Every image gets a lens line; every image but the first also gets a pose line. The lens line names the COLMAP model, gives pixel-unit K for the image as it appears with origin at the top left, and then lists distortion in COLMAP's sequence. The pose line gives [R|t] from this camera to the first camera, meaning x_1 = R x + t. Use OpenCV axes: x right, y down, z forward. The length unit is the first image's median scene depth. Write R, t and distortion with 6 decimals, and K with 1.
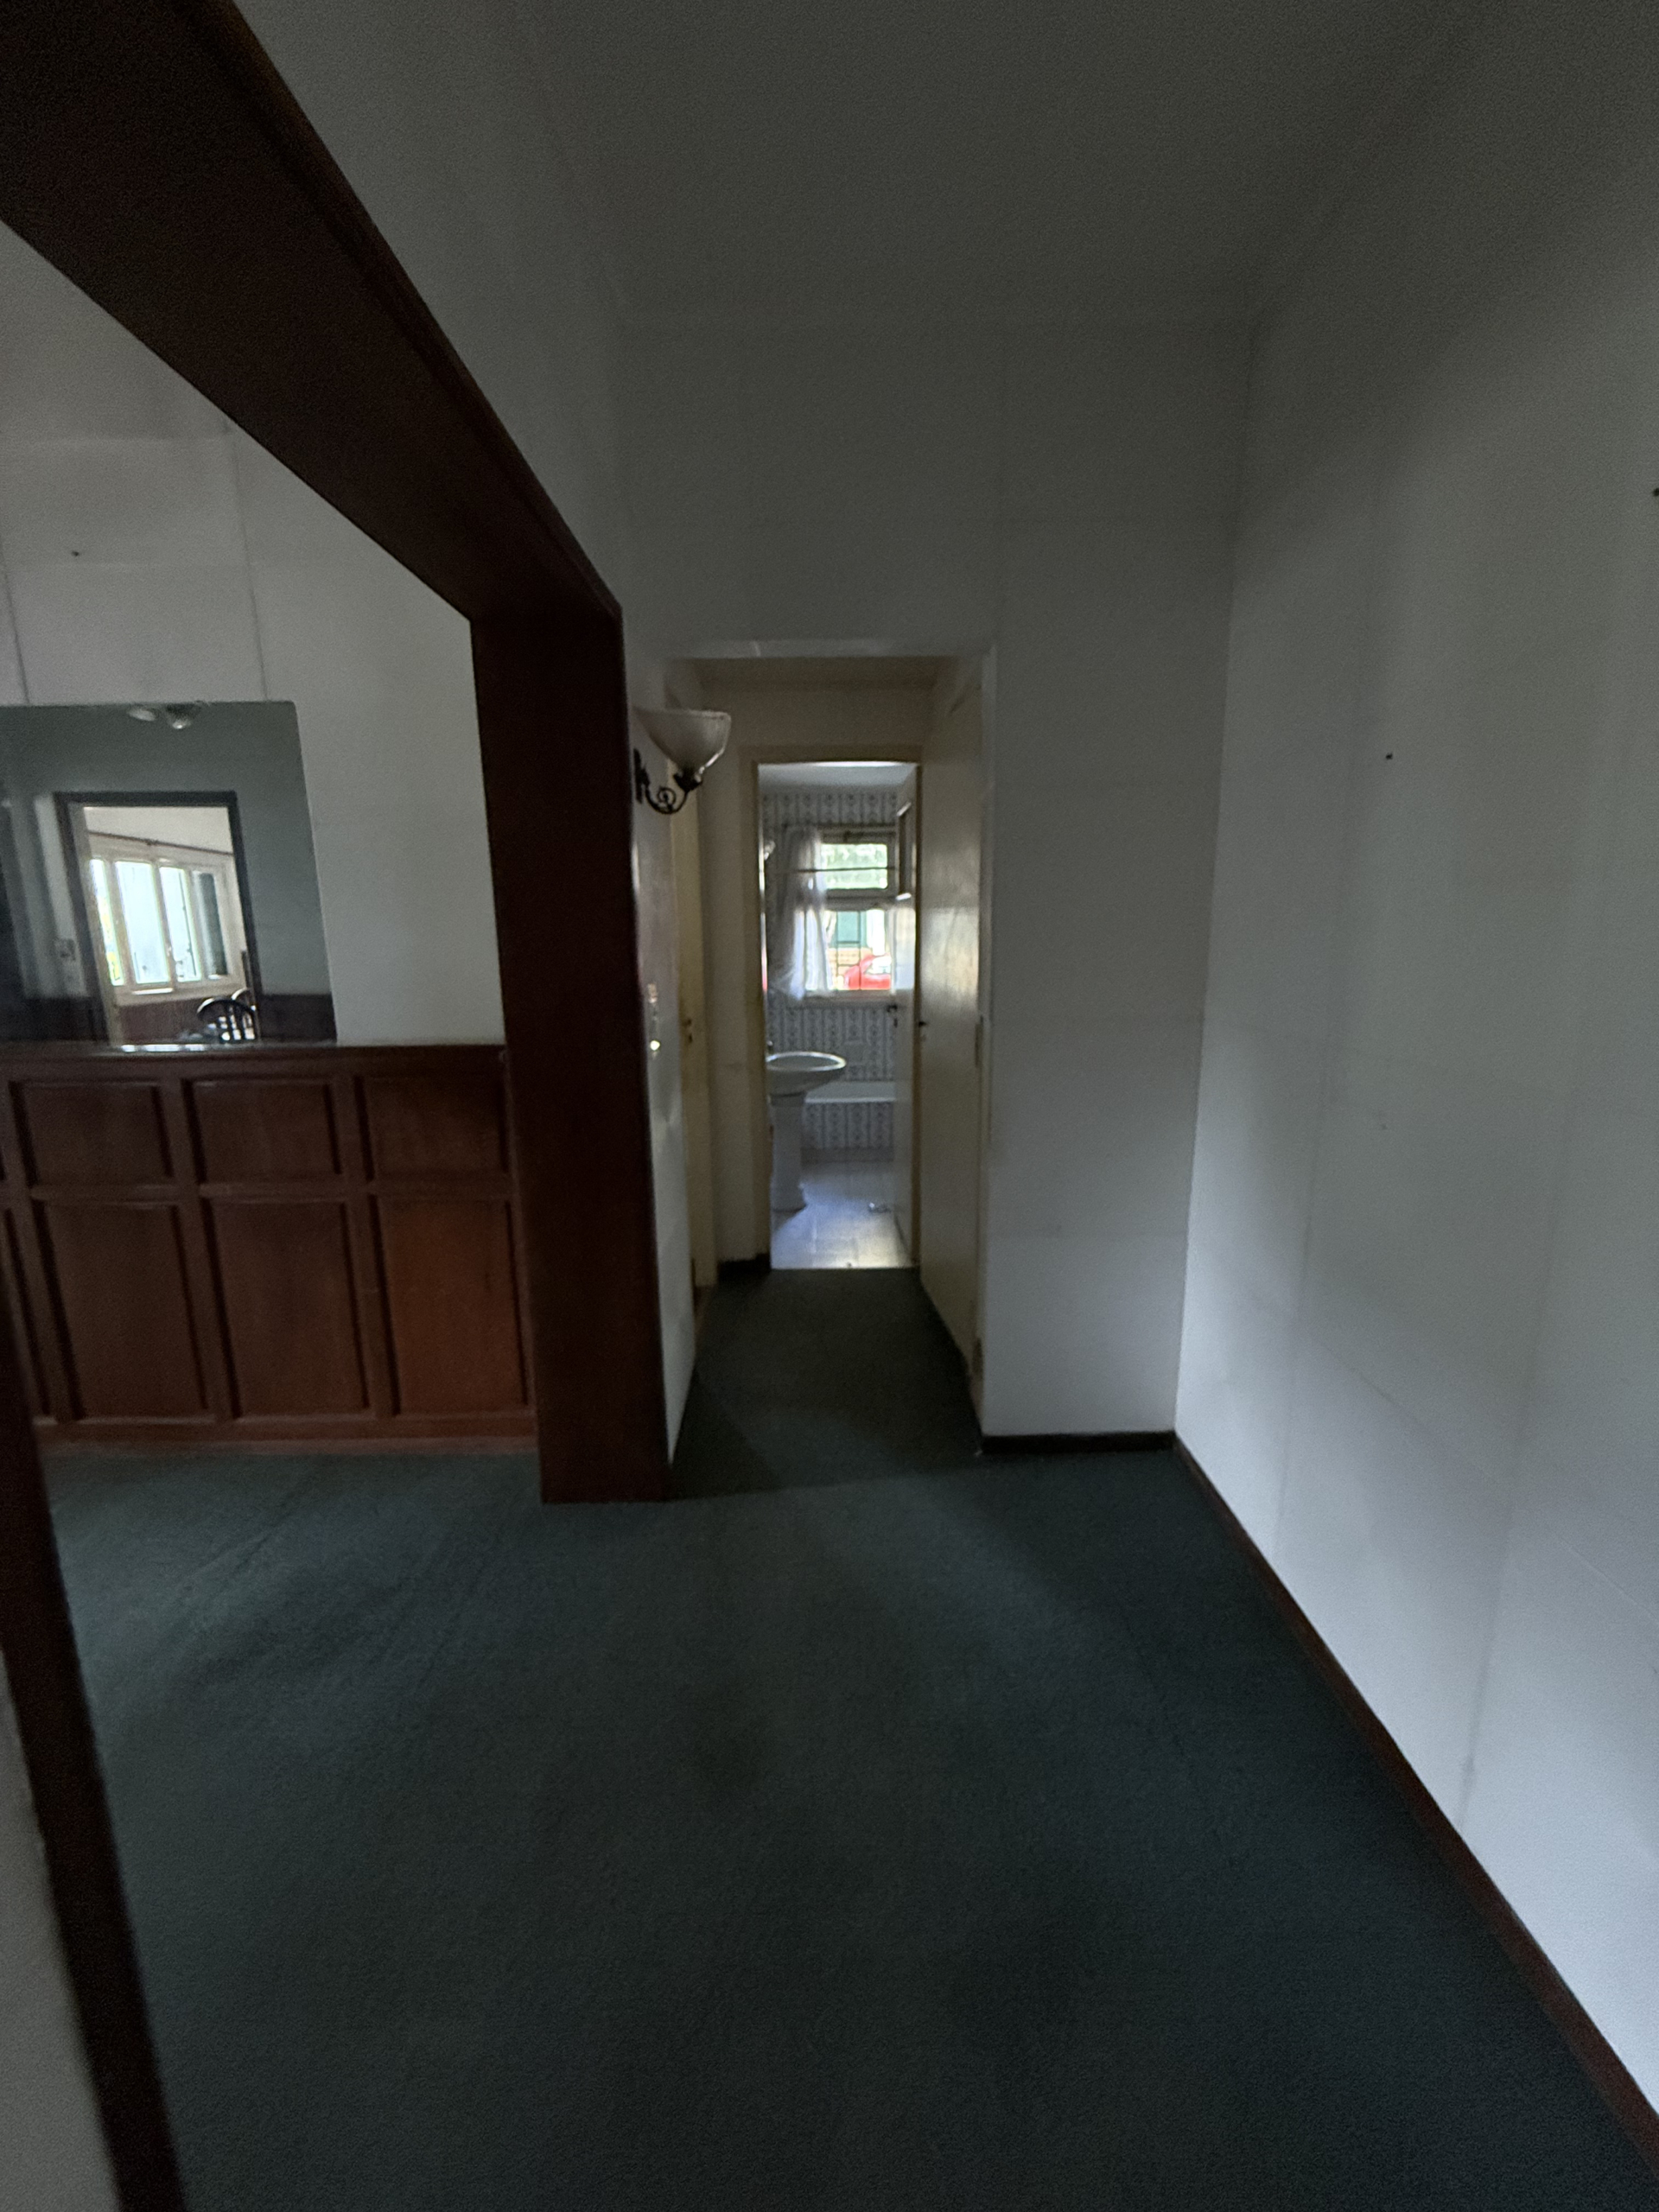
lens RADIAL K [[884.4, 0, 834.8], [0, 884.4, 1102.5], [0, 0, 1]] dist [-0.000303, 0.000048]
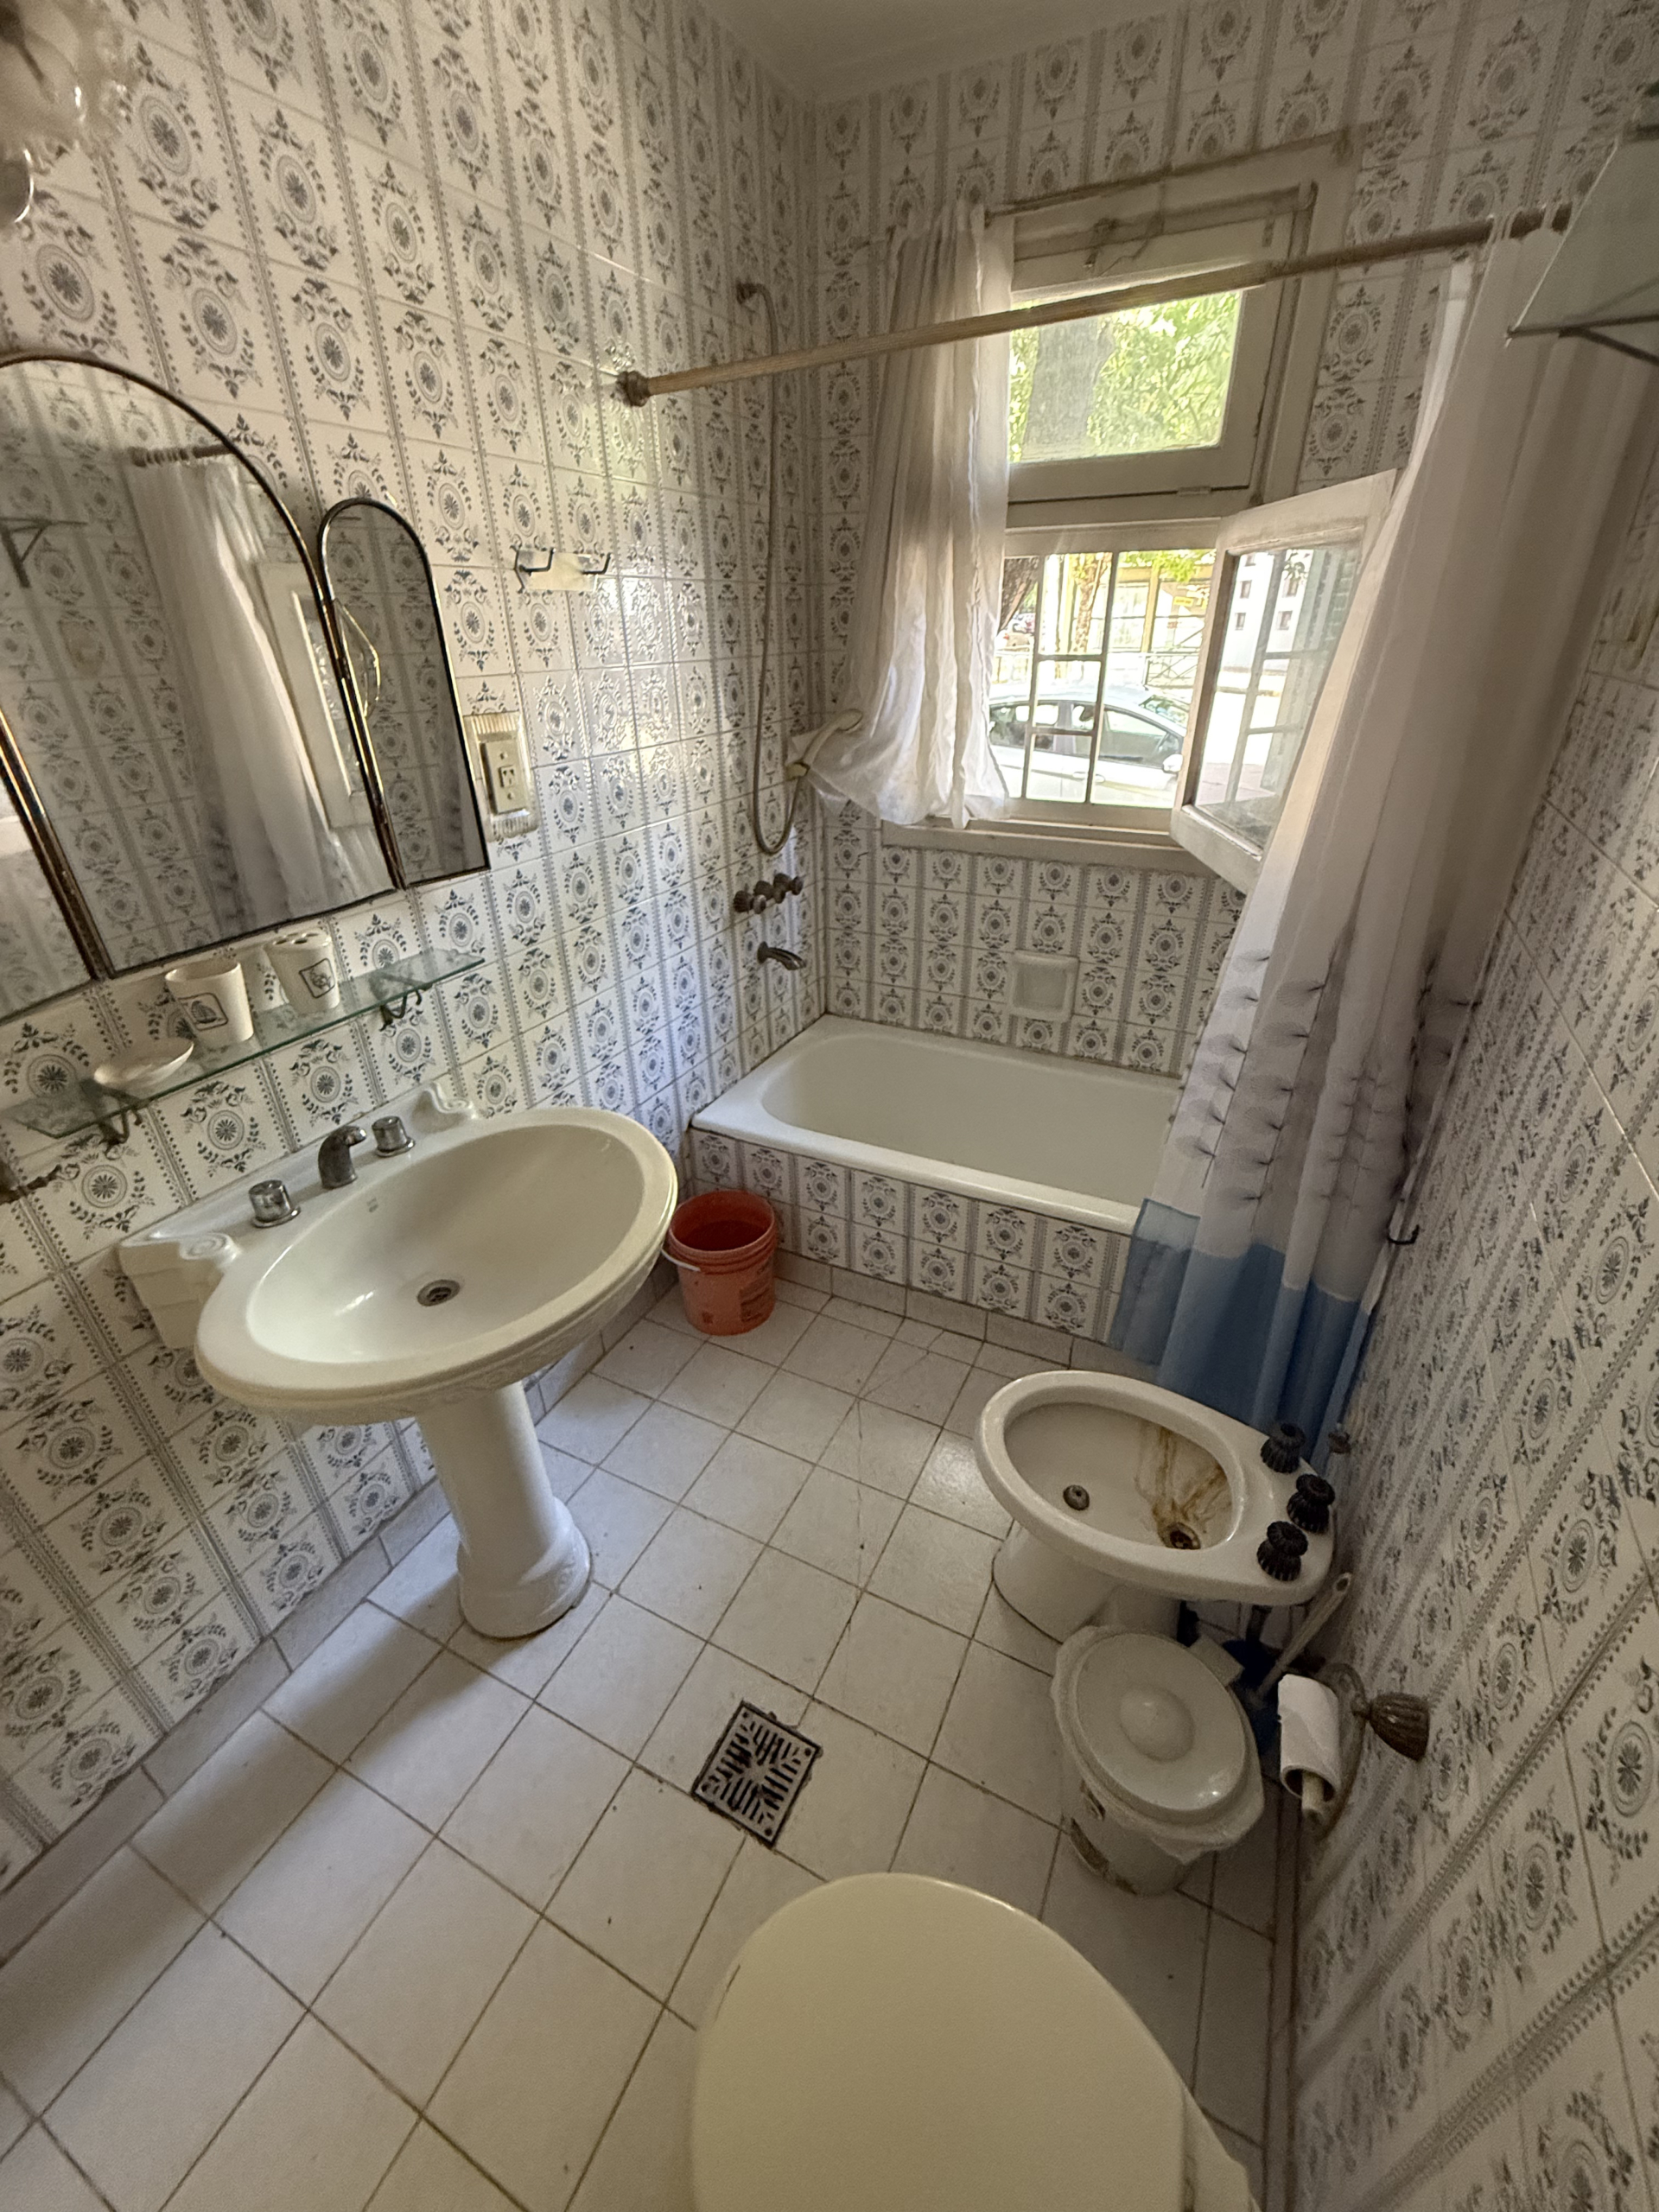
lens RADIAL K [[878.8, 0, 829.5], [0, 878.8, 1106.0], [0, 0, 1]] dist [0.001889, -0.005372]
pose [[0.885500, 0.219055, -0.409762, 0.110336], [-0.080337, 0.940792, 0.329328, -0.127839], [0.457642, -0.258701, 0.850669, 0.655128]]
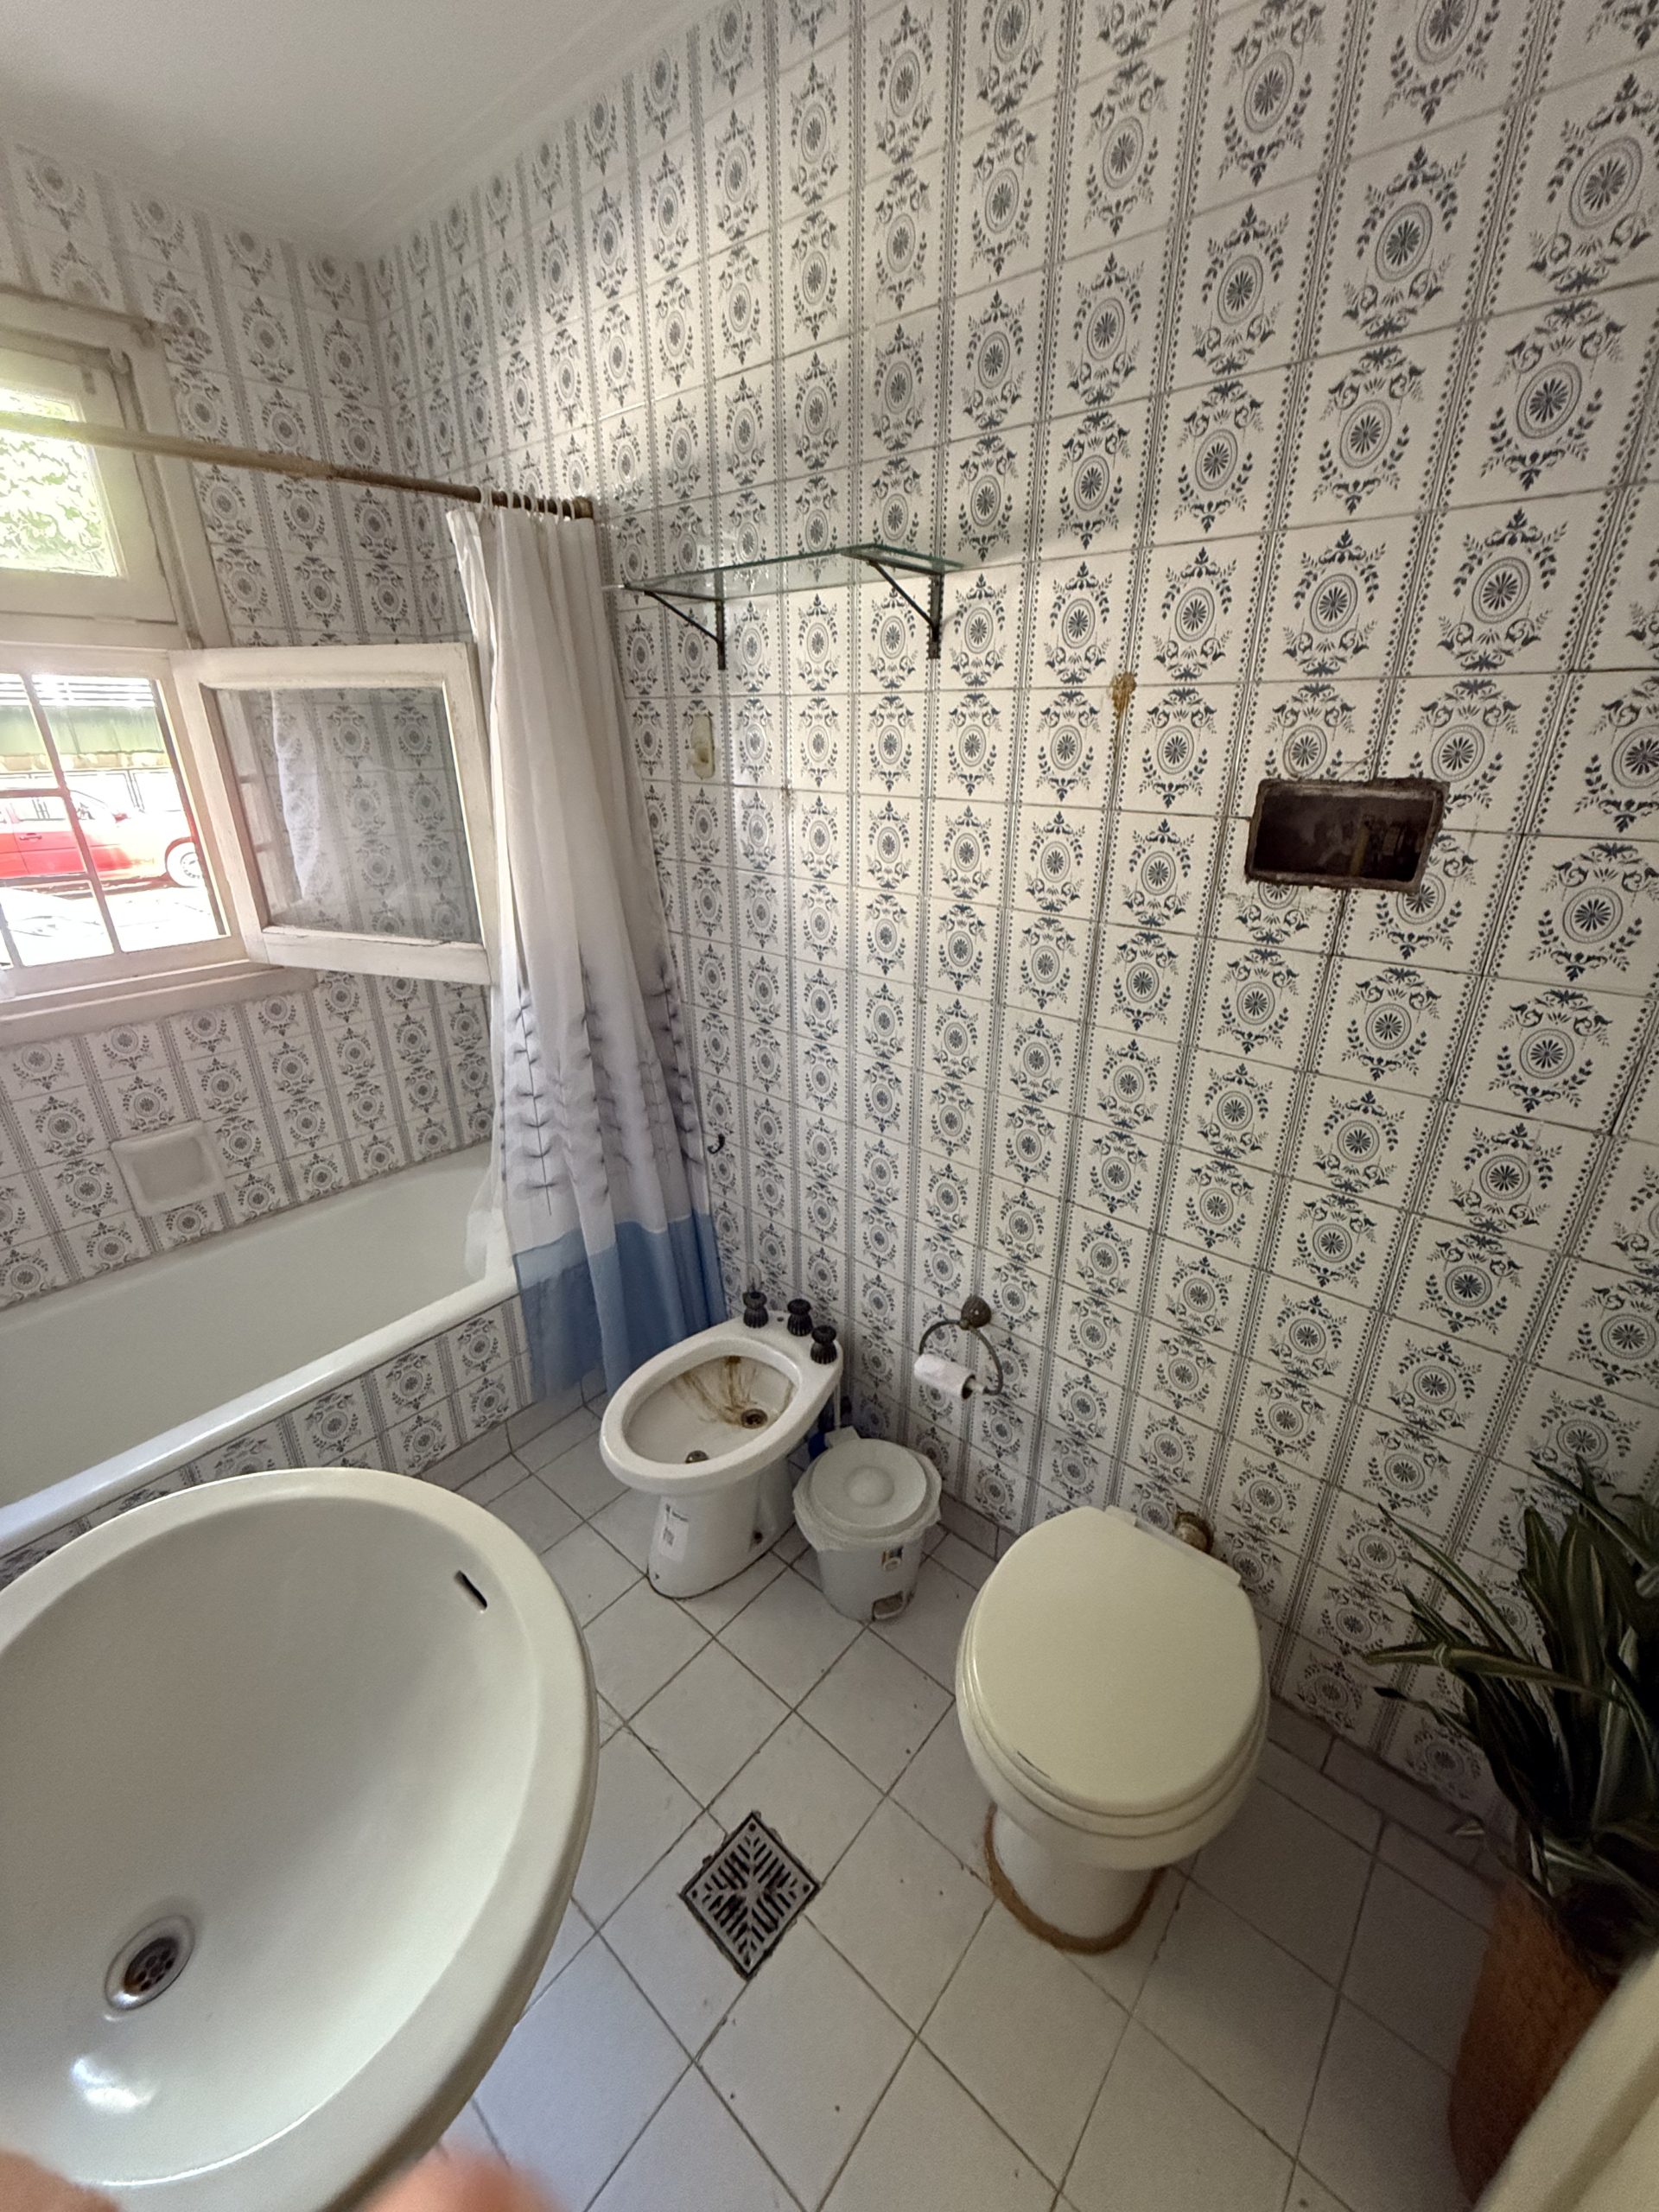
lens RADIAL K [[878.8, 0, 829.5], [0, 878.8, 1106.0], [0, 0, 1]] dist [0.001889, -0.005372]
pose [[0.666115, -0.286022, 0.688826, -0.031228], [0.135340, 0.954567, 0.265488, -0.131463], [-0.733467, -0.083620, 0.674562, 0.650188]]
